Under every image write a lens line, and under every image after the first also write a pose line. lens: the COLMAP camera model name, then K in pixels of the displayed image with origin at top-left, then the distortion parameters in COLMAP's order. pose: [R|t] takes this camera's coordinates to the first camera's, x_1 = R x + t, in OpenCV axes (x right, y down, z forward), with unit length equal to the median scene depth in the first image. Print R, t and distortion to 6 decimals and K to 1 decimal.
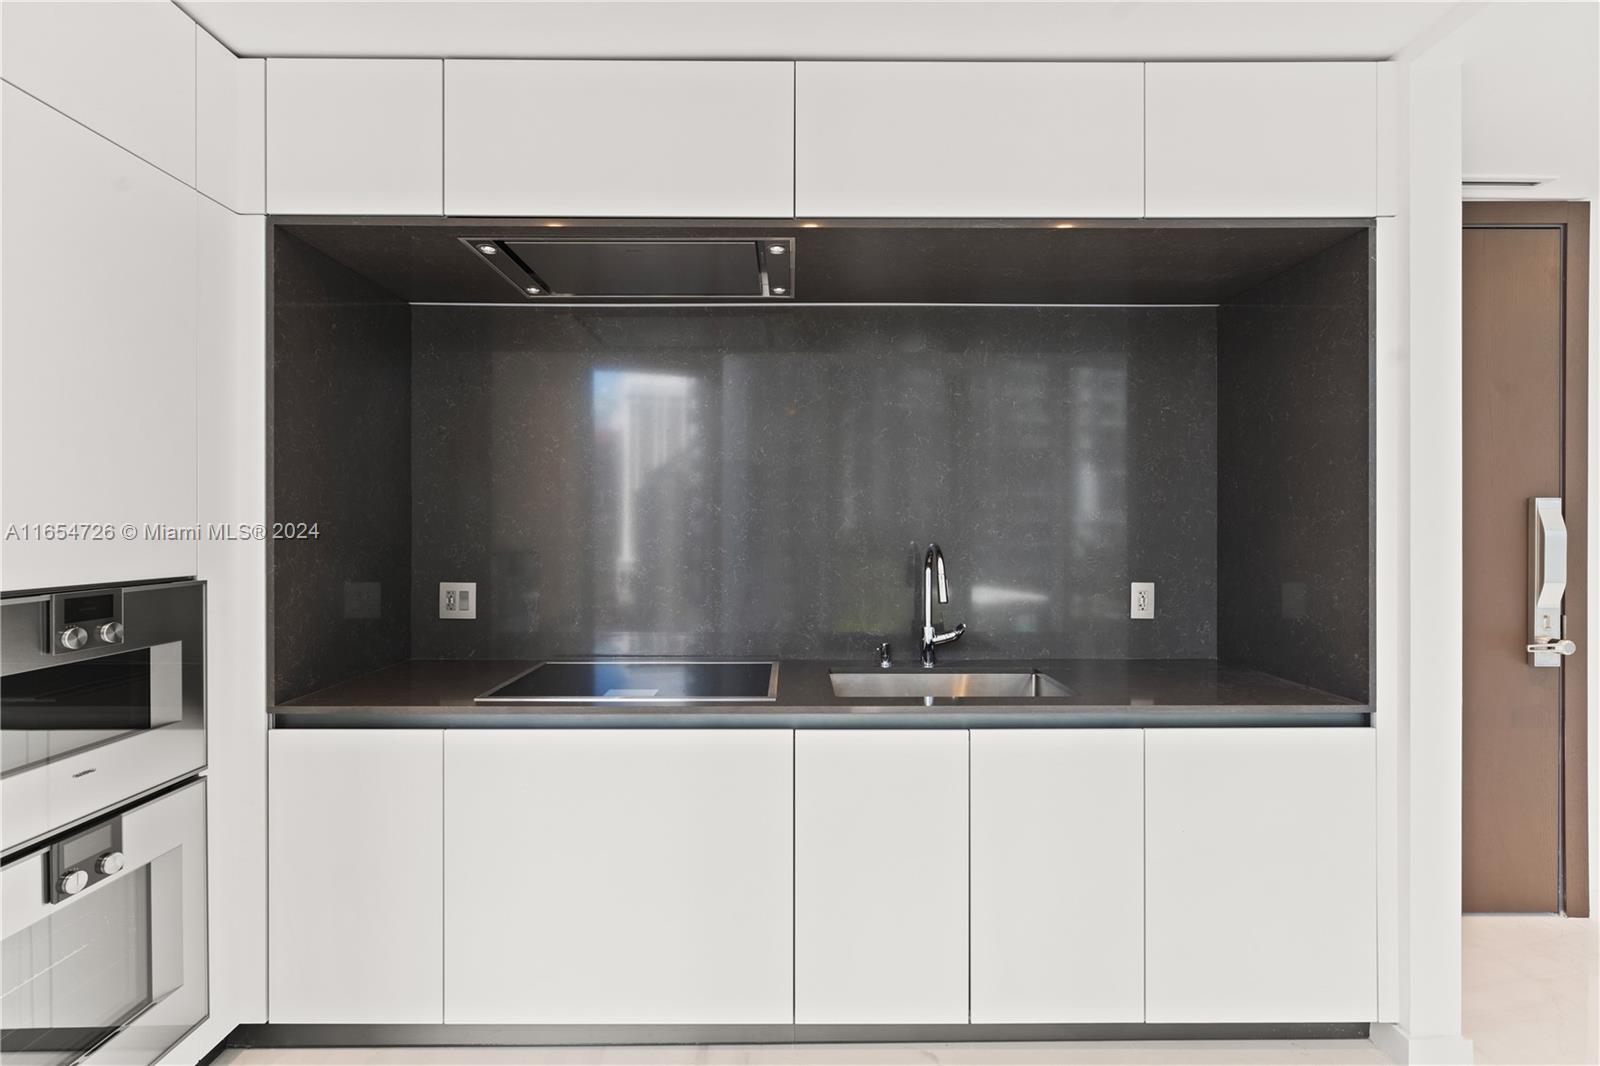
lens RADIAL K [[702.0, 0, 794.8], [0, 702.0, 531.3], [0, 0, 1]] dist [-0.000692, 0.000189]
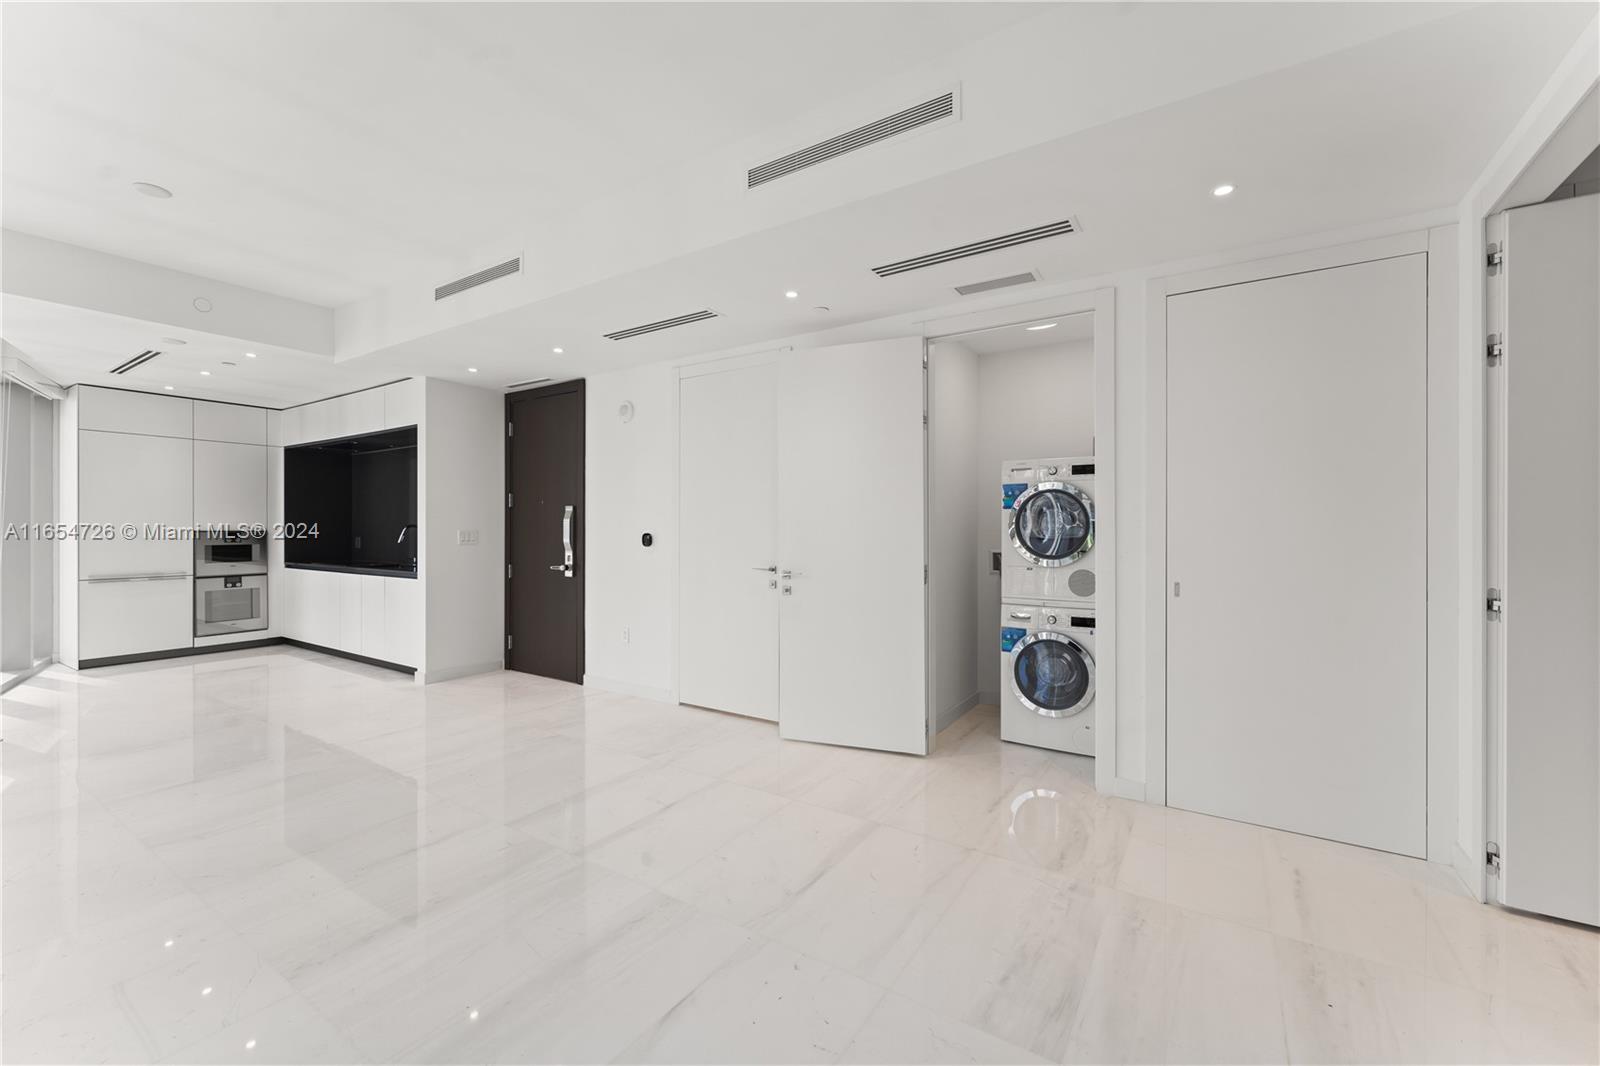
lens RADIAL K [[648.7, 0, 800.5], [0, 648.7, 531.8], [0, 0, 1]] dist [0.000704, -0.000152]
pose [[0.833157, 0.004488, -0.553018, 3.094778], [-0.004176, 0.999990, 0.001825, 0.034790], [0.553021, 0.000789, 0.833167, -0.419710]]
